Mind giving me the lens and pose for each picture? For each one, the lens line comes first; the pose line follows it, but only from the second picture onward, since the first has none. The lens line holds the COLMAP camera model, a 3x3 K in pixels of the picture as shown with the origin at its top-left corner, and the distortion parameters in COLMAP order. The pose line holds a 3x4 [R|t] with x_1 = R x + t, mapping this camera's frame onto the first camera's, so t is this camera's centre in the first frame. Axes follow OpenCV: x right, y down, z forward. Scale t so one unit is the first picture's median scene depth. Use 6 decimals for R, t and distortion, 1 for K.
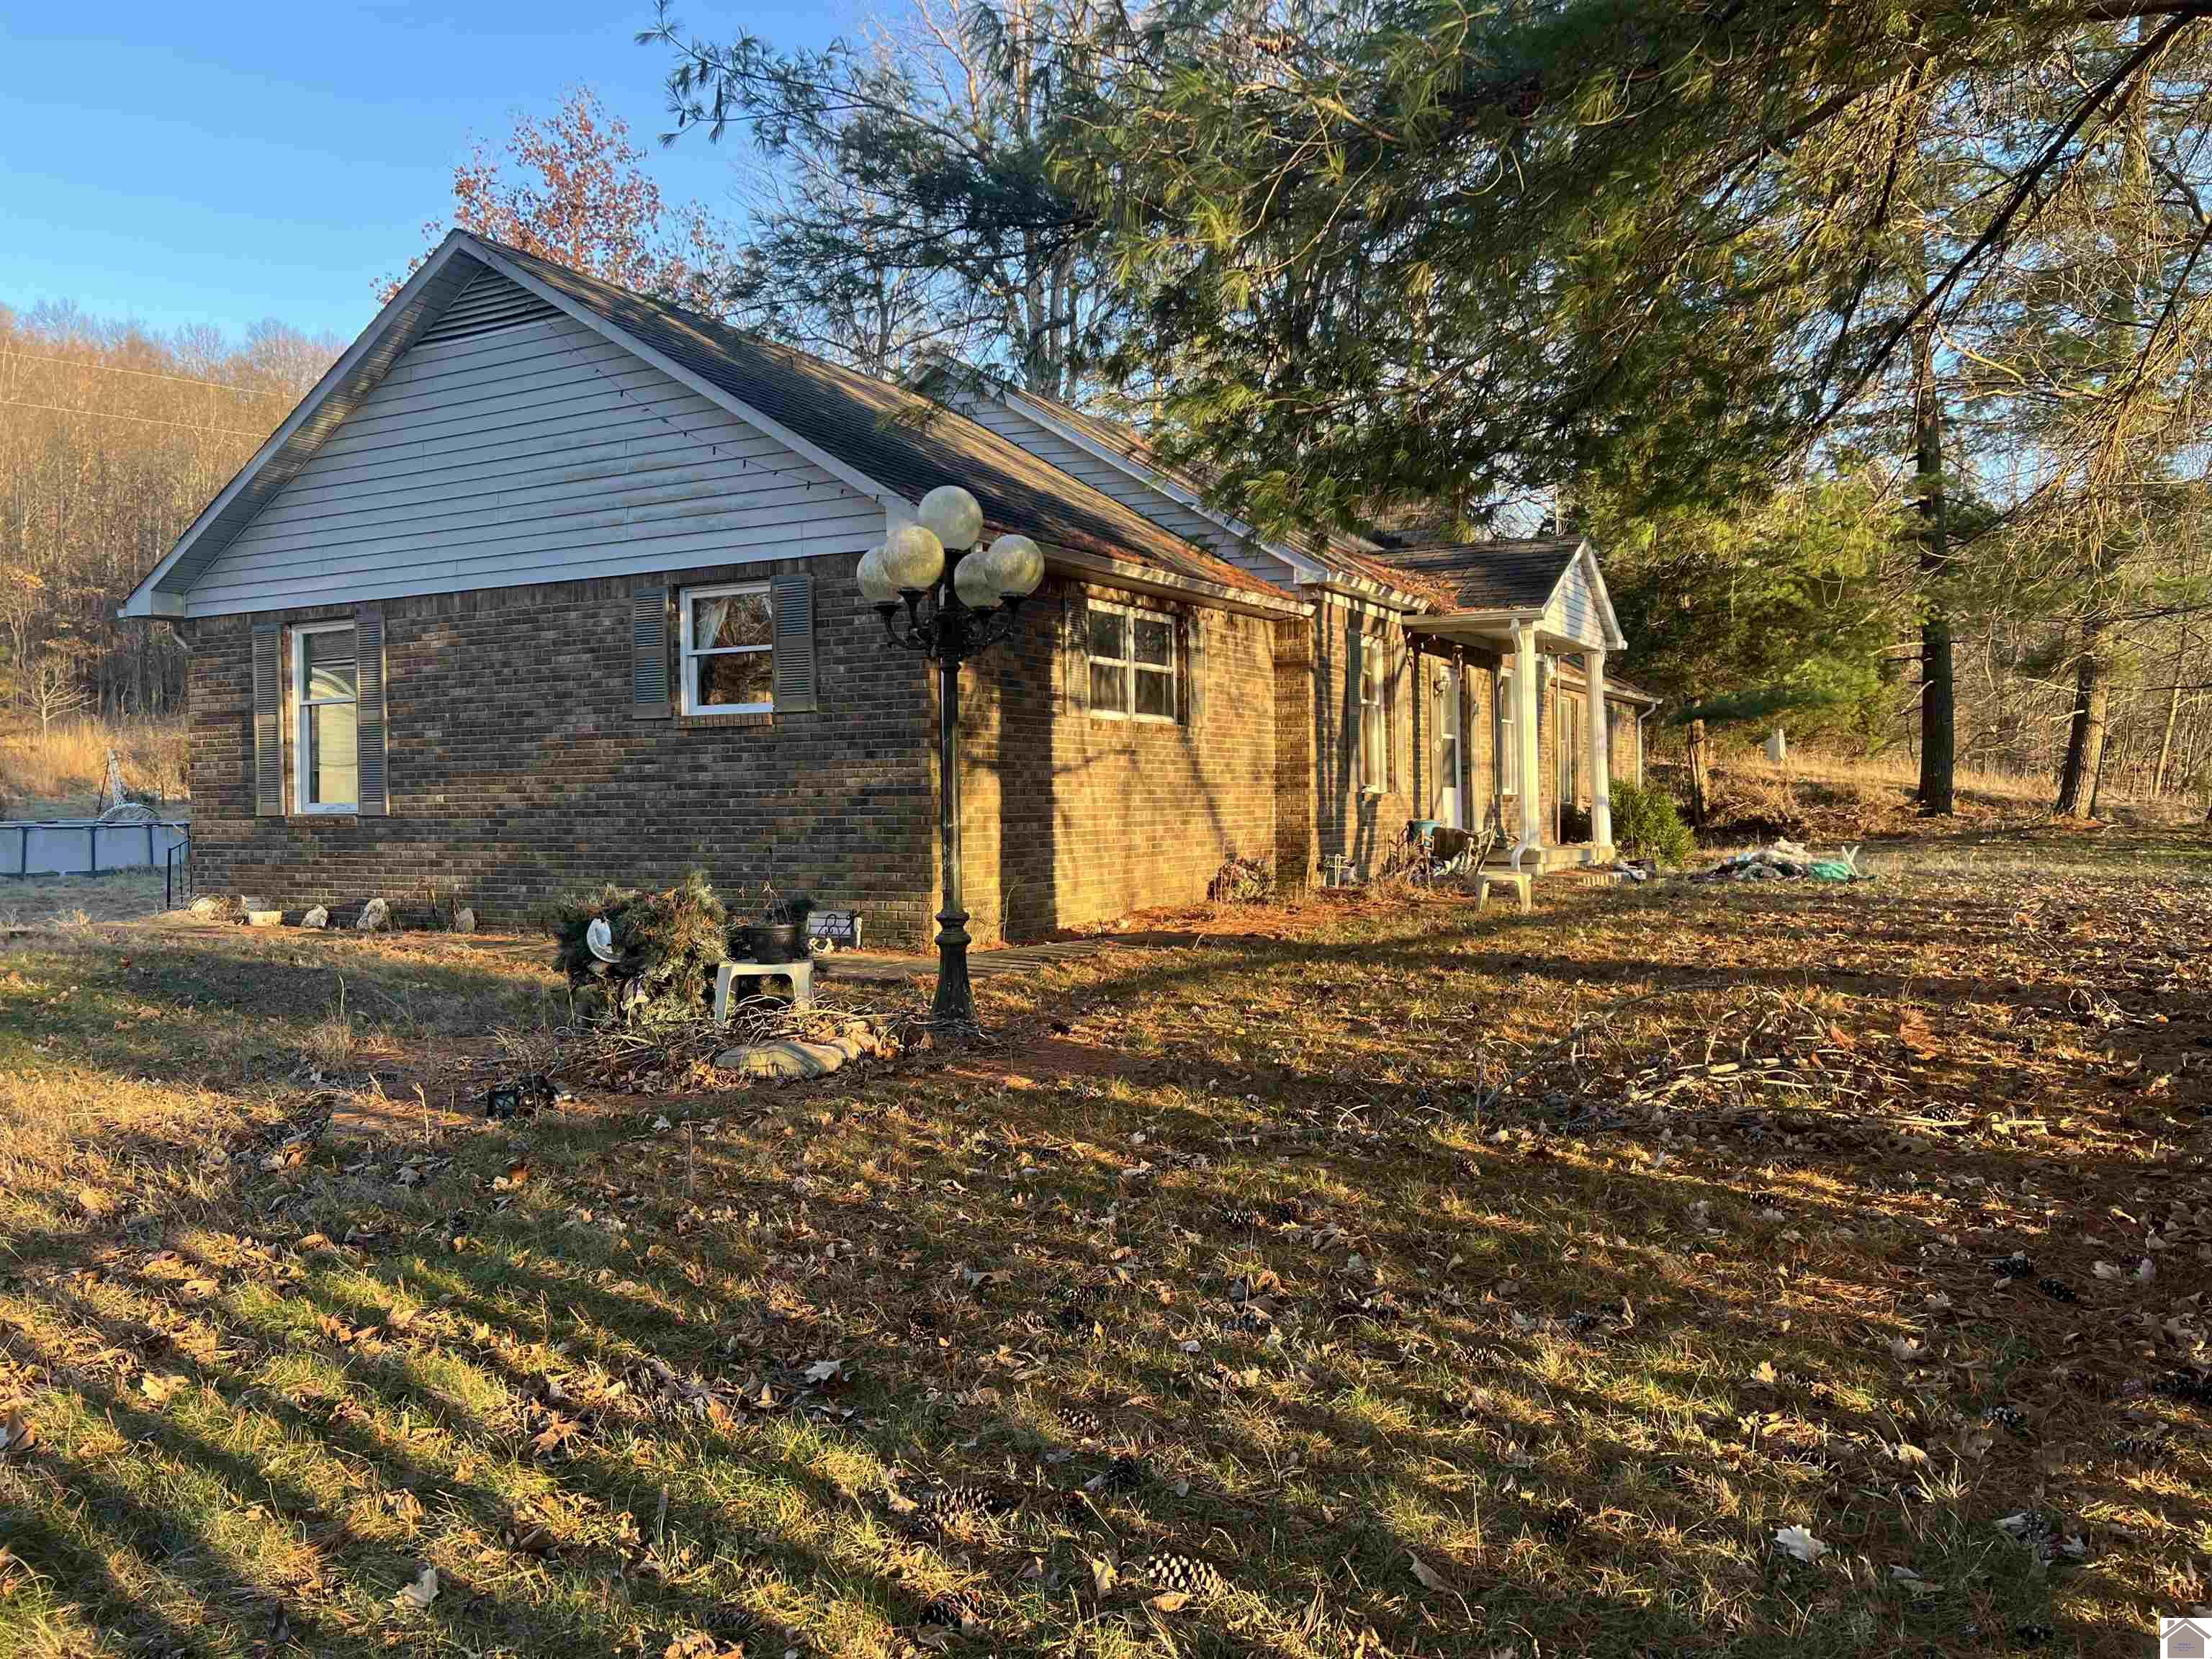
lens RADIAL K [[1659.4, 0, 1123.4], [0, 1659.4, 823.2], [0, 0, 1]] dist [0.053813, -0.056604]
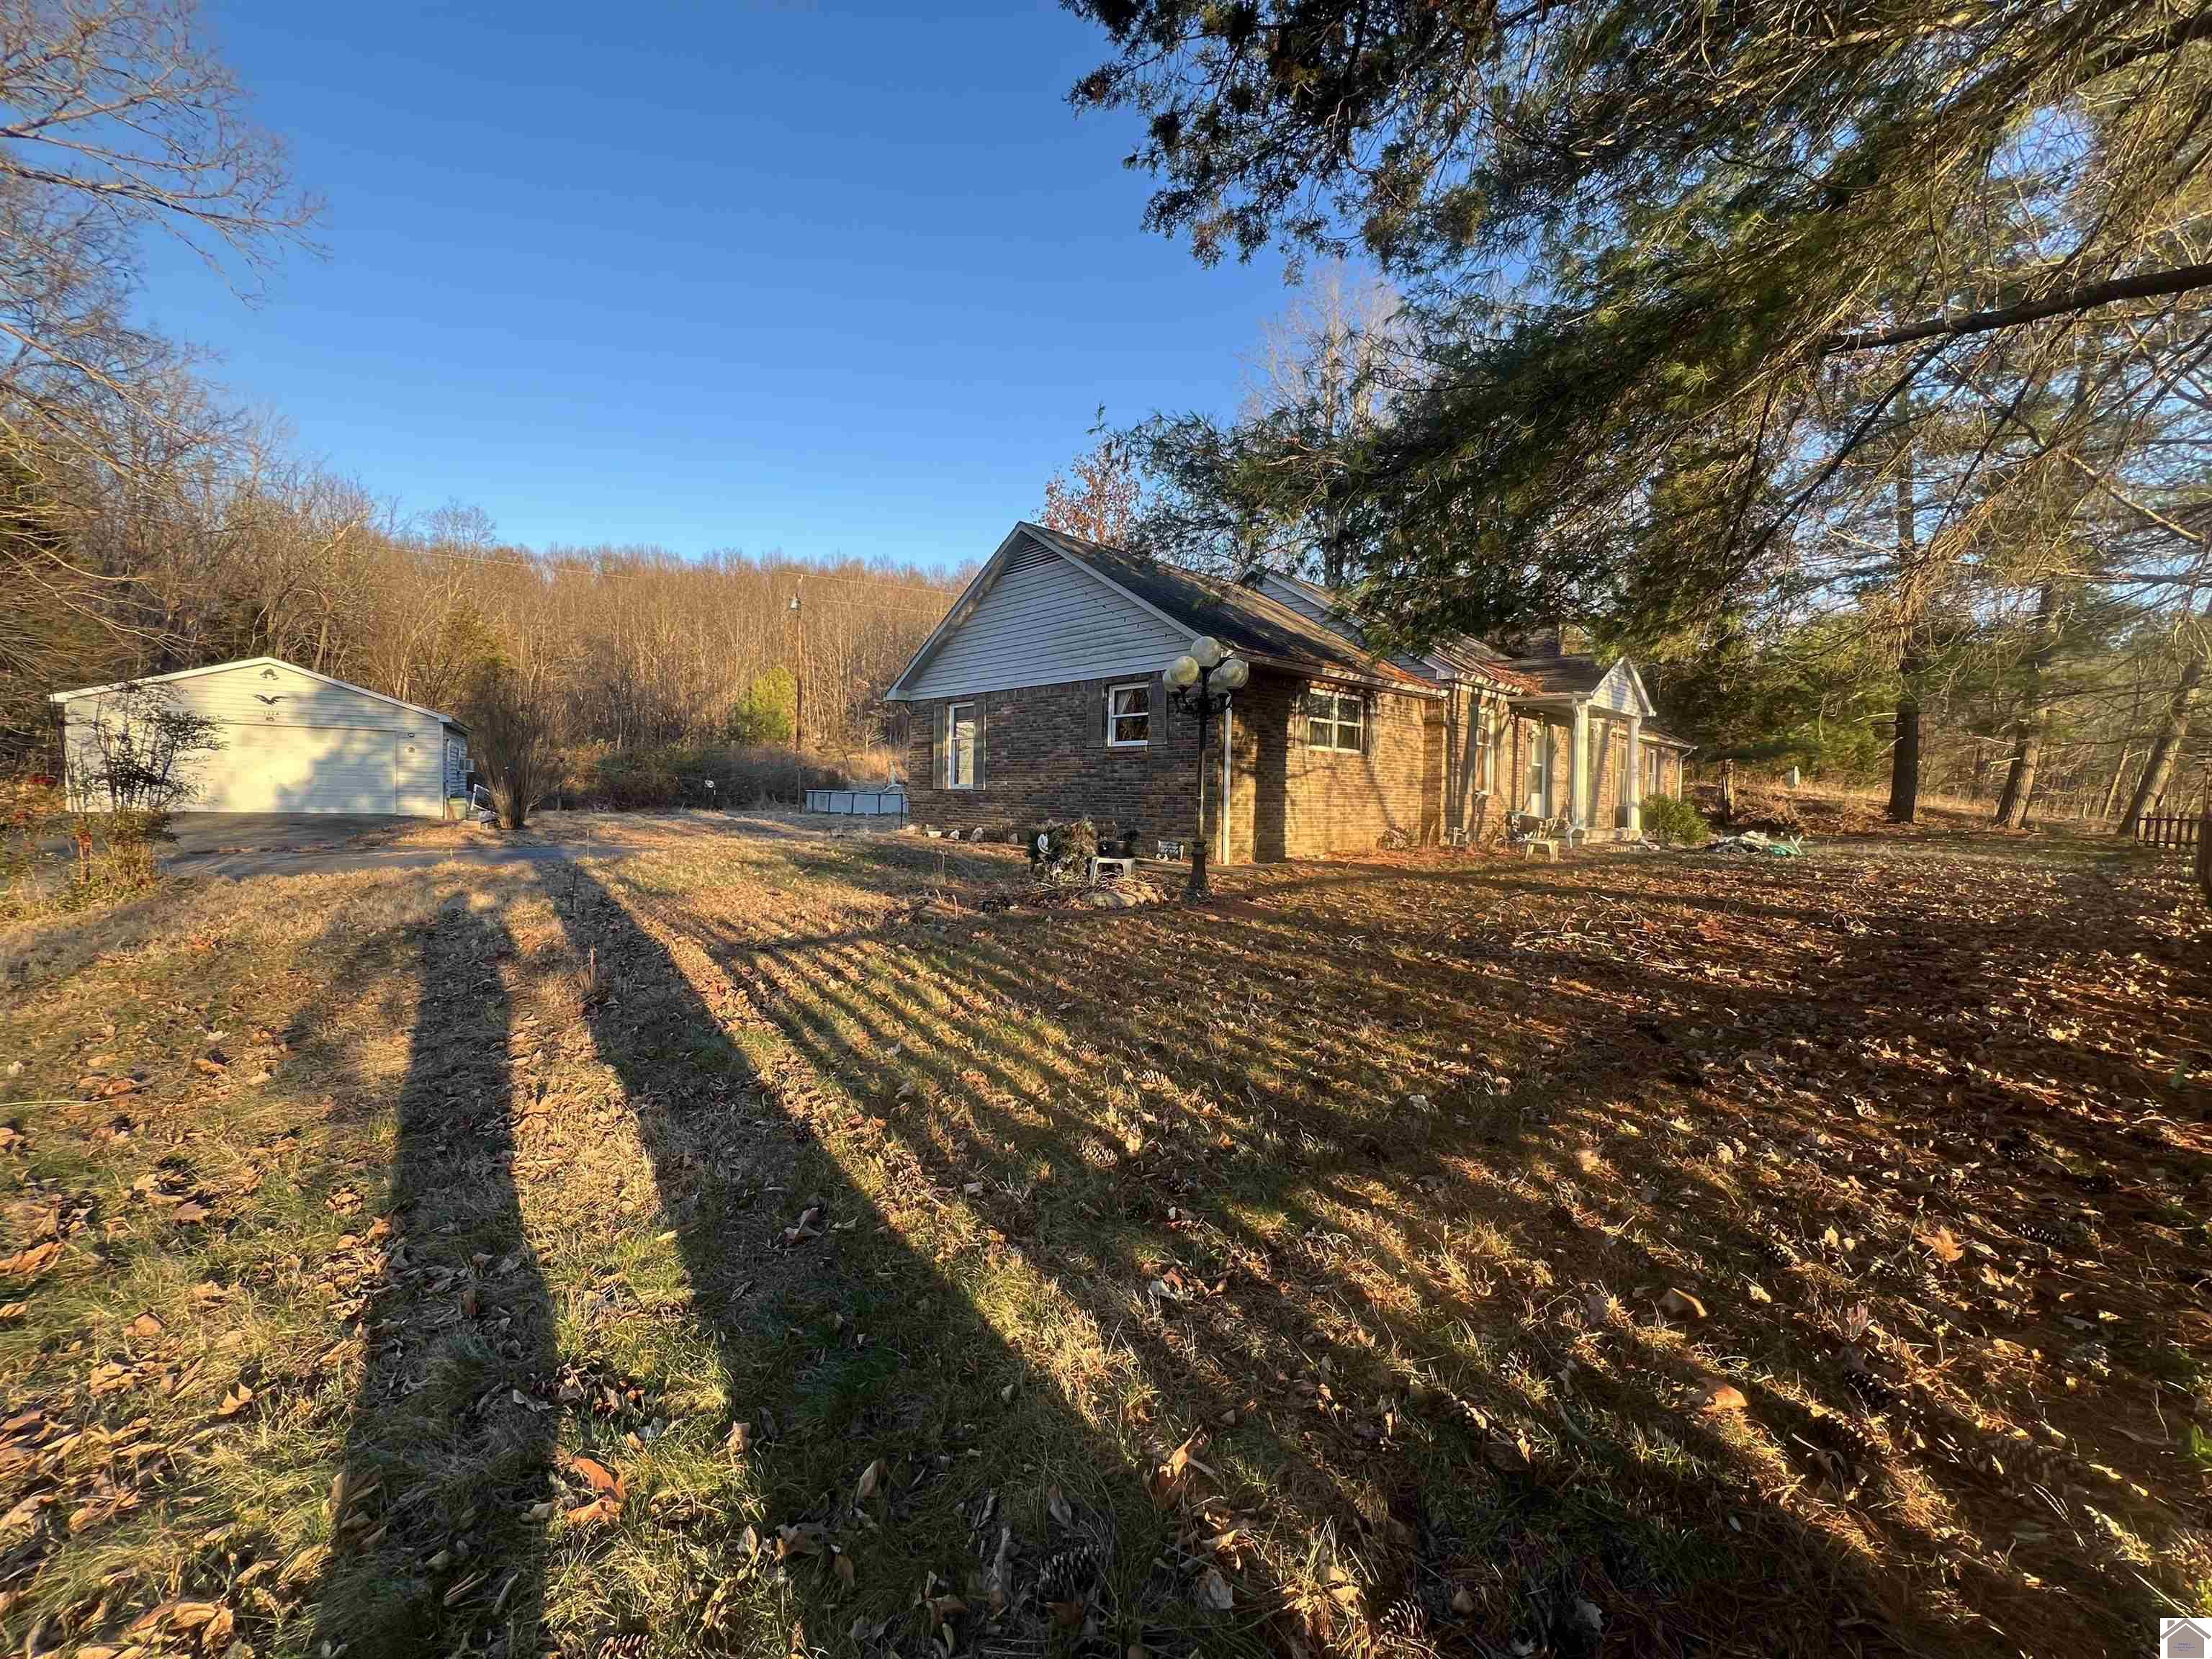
lens RADIAL K [[882.0, 0, 1099.7], [0, 882.0, 826.5], [0, 0, 1]] dist [-0.003046, 0.000607]
pose [[0.949545, 0.041553, -0.310865, 0.085214], [-0.034800, 0.999023, 0.027241, 0.007865], [0.311693, -0.015049, 0.950064, -0.070476]]
